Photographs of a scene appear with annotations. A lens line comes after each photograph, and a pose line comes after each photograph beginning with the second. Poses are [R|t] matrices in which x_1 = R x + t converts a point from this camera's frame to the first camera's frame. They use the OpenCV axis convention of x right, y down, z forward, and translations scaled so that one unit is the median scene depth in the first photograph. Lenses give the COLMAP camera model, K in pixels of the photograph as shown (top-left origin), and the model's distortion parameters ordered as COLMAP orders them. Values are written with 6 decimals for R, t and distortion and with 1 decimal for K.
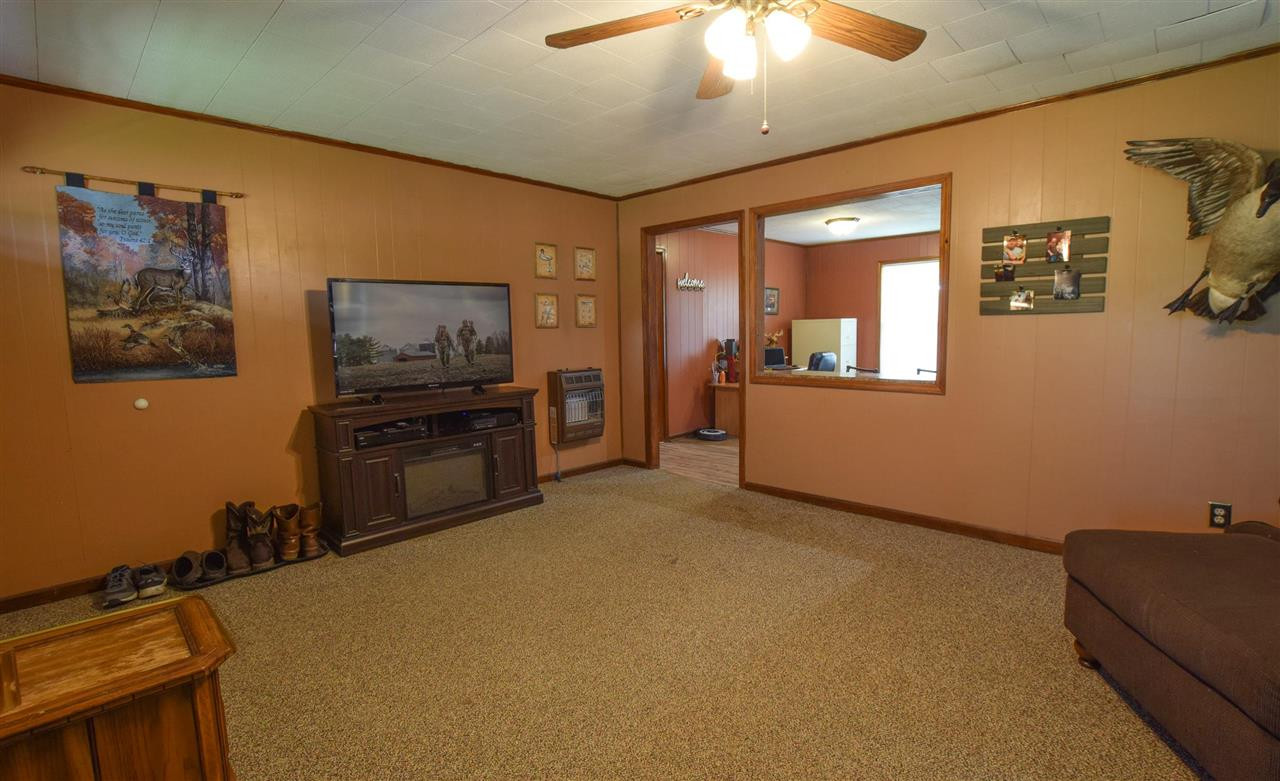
lens RADIAL K [[578.2, 0, 640.0], [0, 578.2, 390.5], [0, 0, 1]] dist [-0.029658, 0.001040]
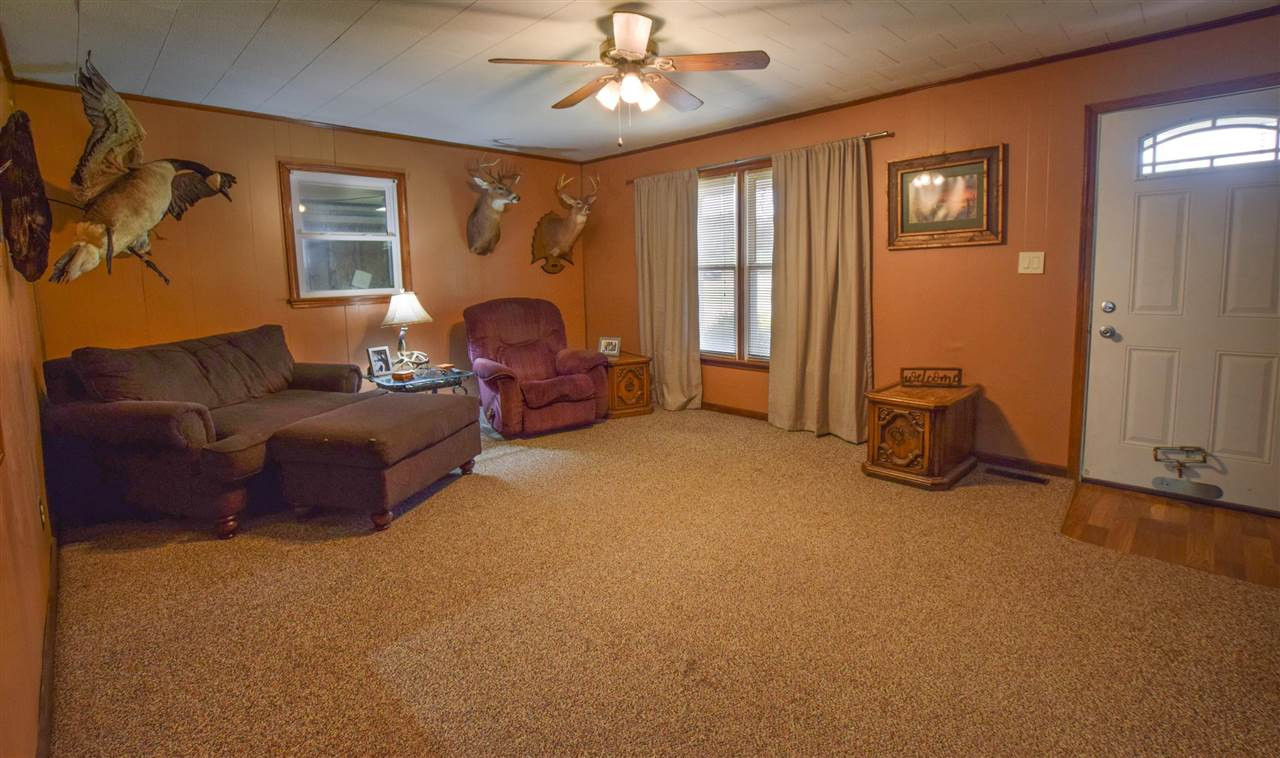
lens RADIAL K [[585.0, 0, 643.3], [0, 585.0, 330.4], [0, 0, 1]] dist [-0.021553, -0.000056]
pose [[-0.999306, 0.033914, 0.015426, 0.082245], [0.036295, 0.979645, 0.197429, -0.147672], [-0.008416, 0.197852, -0.980196, 1.441190]]
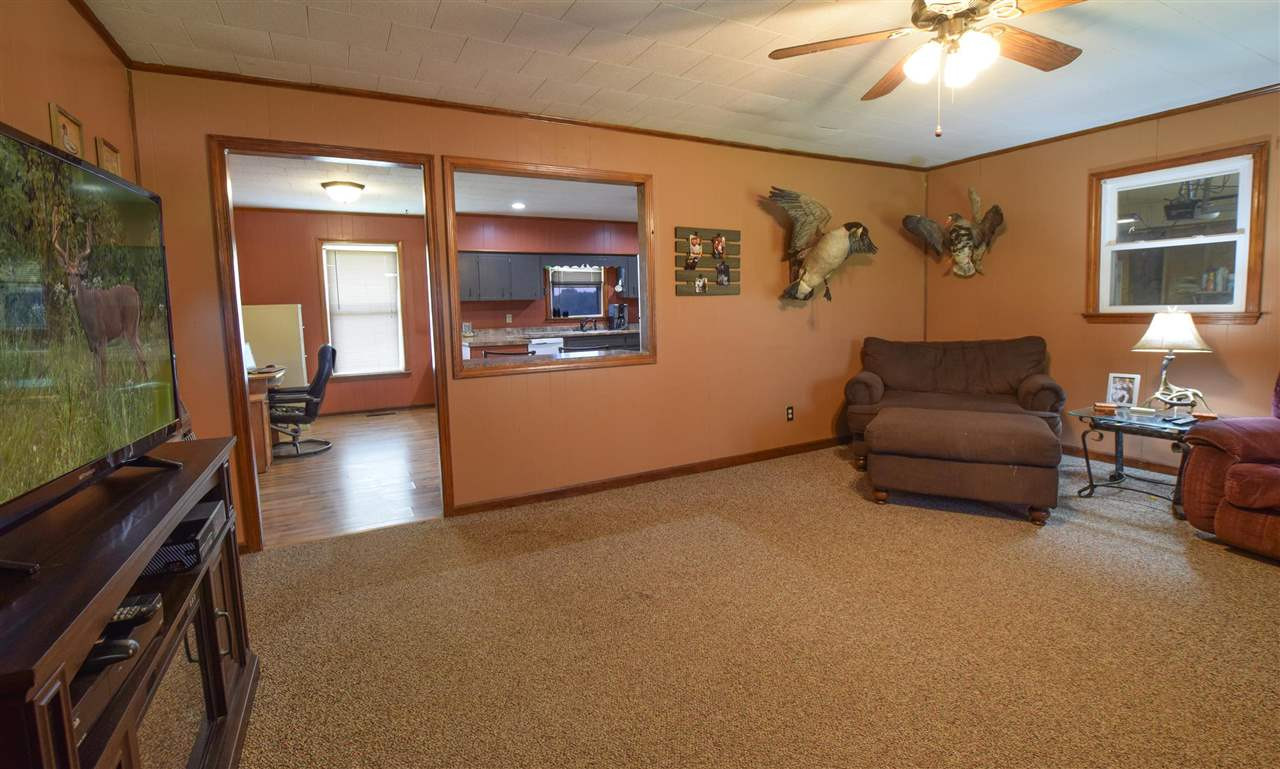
lens RADIAL K [[583.0, 0, 643.0], [0, 583.0, 358.5], [0, 0, 1]] dist [-0.026659, 0.001198]
pose [[0.311657, -0.074224, 0.947291, -0.641165], [0.118646, 0.992182, 0.038708, -0.054627], [-0.942758, 0.100328, 0.318027, 0.684564]]
